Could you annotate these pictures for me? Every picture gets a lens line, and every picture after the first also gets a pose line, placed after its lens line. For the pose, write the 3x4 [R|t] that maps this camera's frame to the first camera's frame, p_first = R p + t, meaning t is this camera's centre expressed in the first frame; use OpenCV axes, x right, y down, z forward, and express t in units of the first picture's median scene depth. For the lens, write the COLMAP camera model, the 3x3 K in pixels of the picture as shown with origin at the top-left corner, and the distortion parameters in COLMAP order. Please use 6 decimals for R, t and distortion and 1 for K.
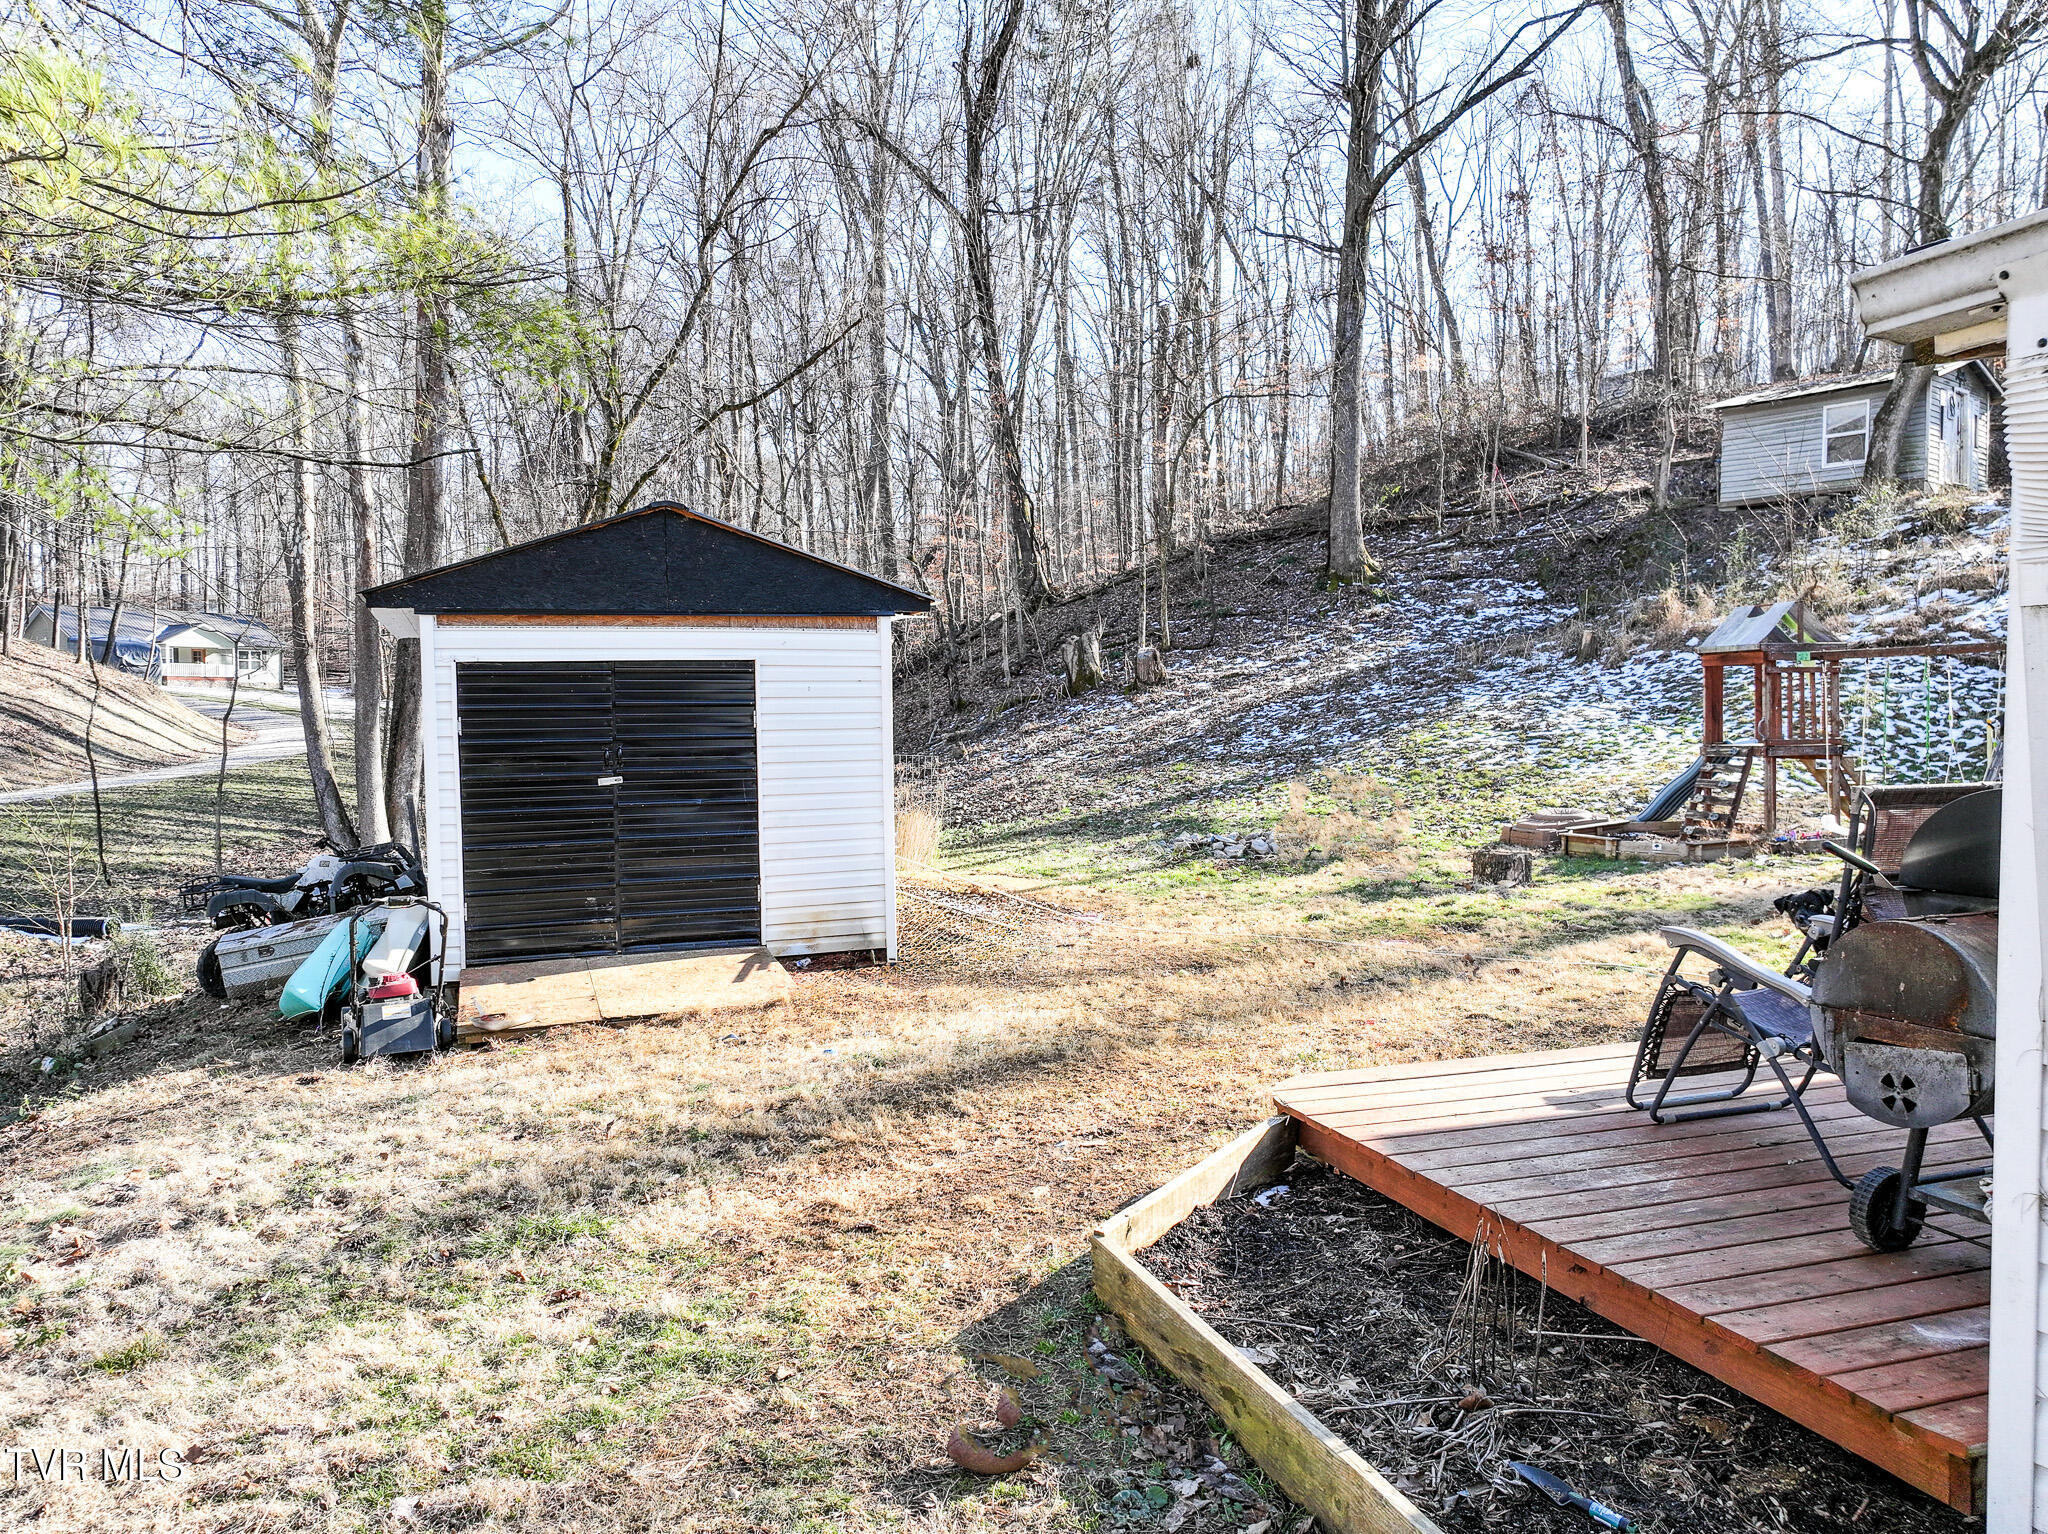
lens RADIAL K [[1437.7, 0, 1021.3], [0, 1437.7, 760.7], [0, 0, 1]] dist [-0.004854, 0.015132]
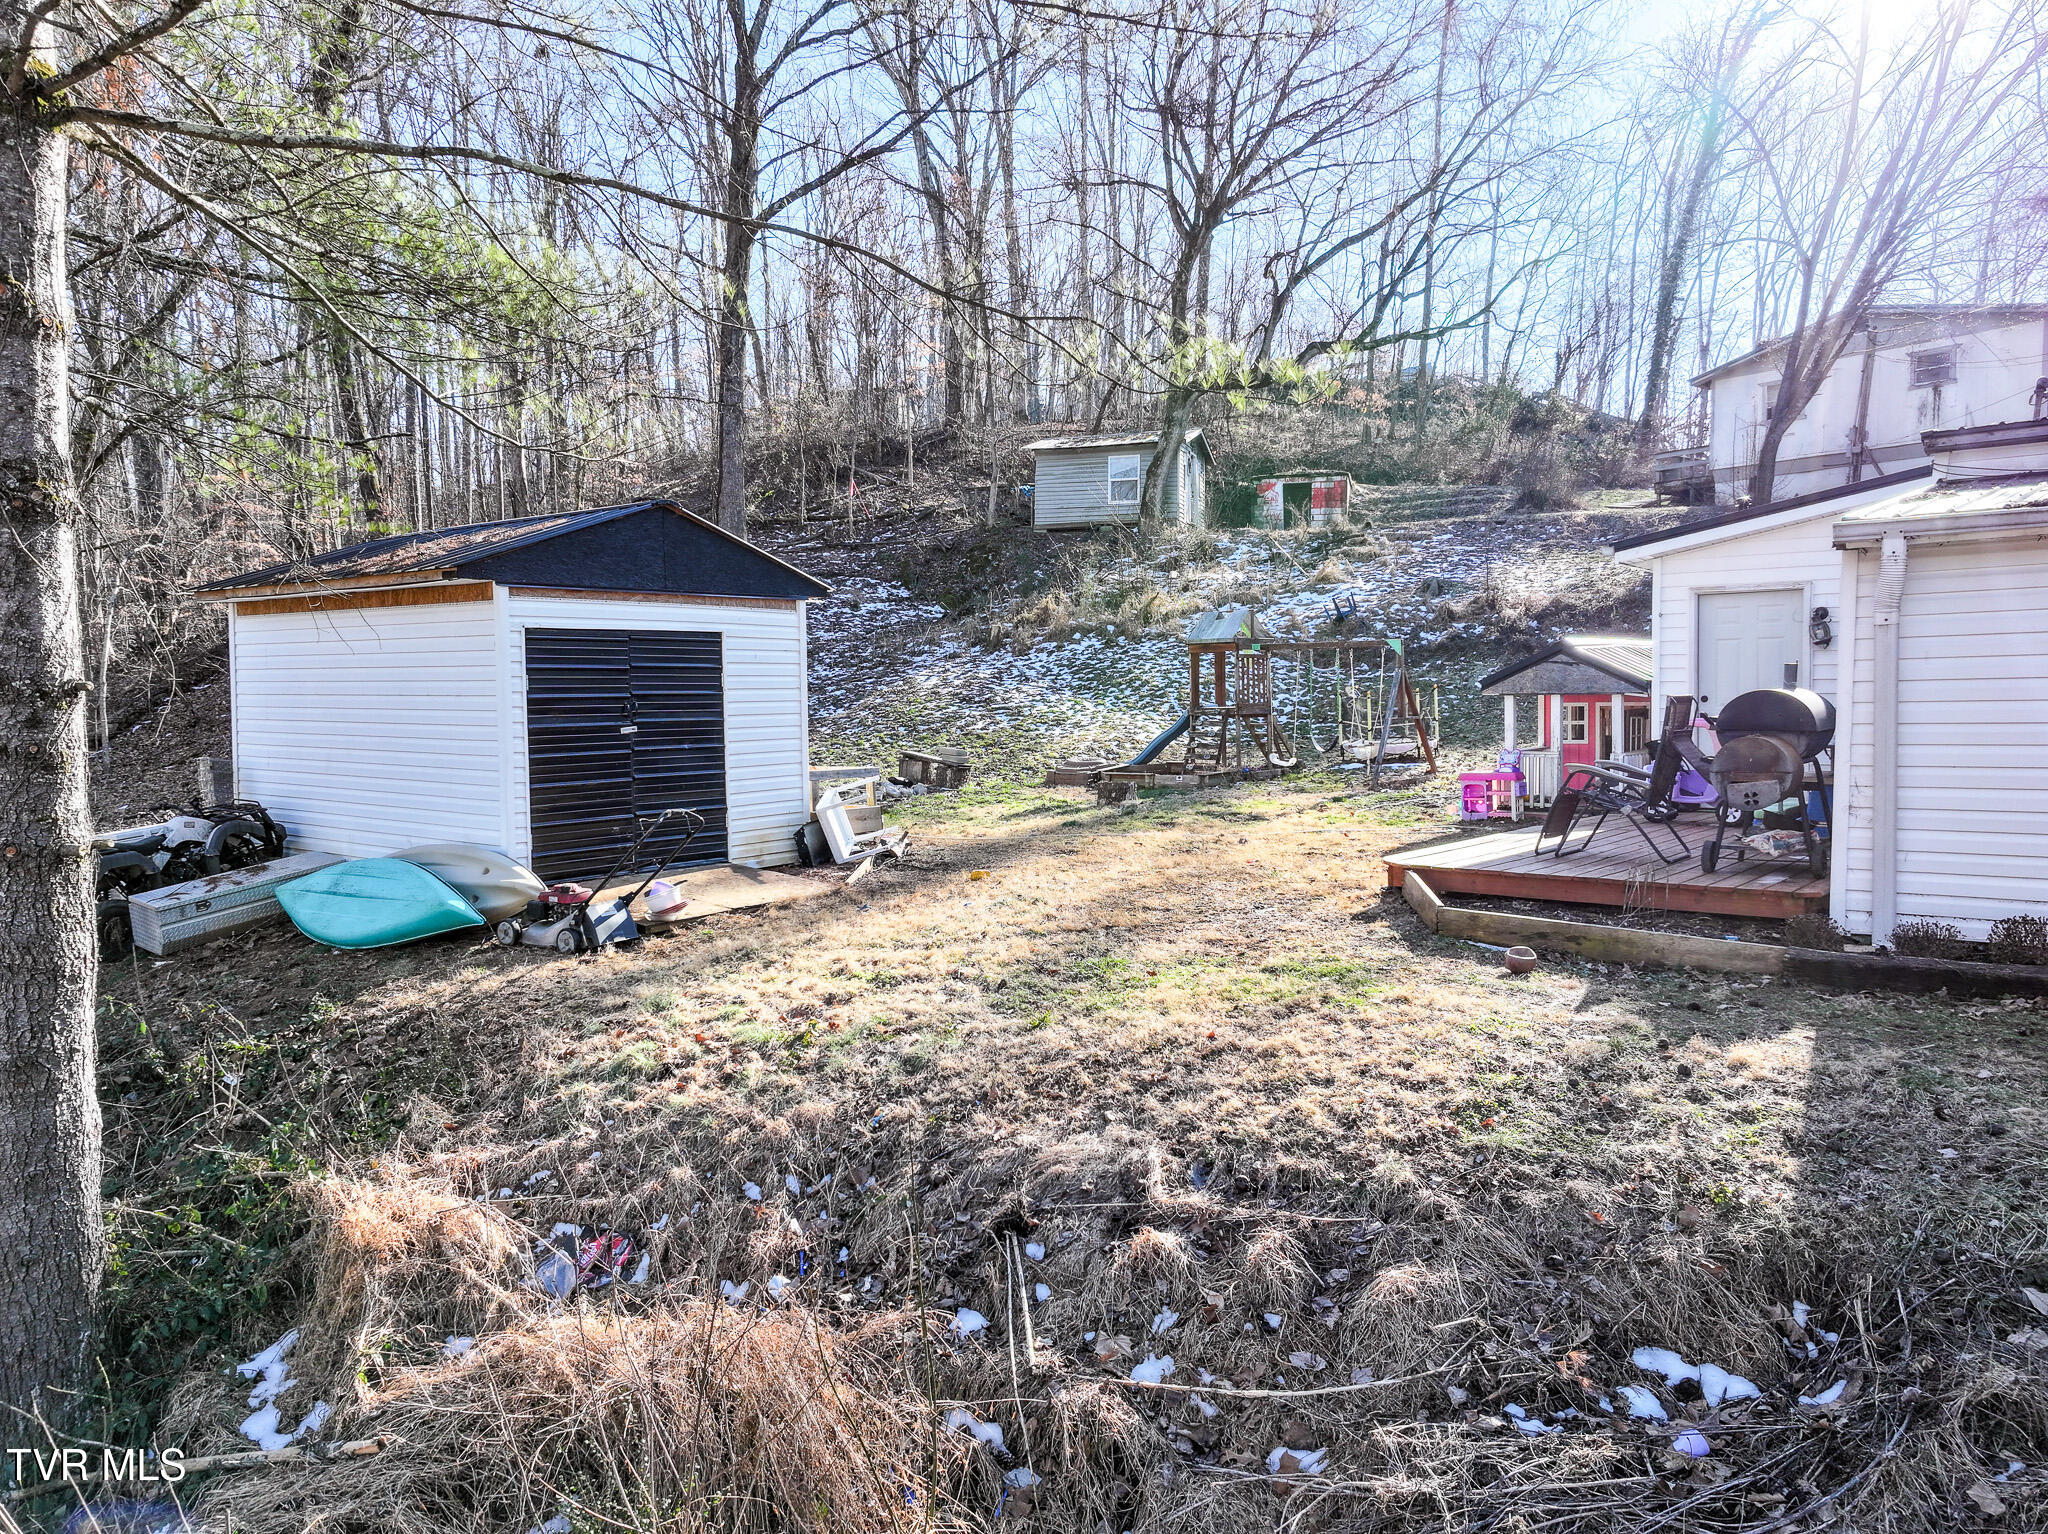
lens RADIAL K [[1437.7, 0, 1021.3], [0, 1437.7, 762.3], [0, 0, 1]] dist [-0.004854, 0.015132]
pose [[0.851128, -0.022192, 0.524490, -0.292249], [0.017553, 0.999750, 0.013816, 0.013991], [-0.524665, -0.002553, 0.851305, -0.088975]]
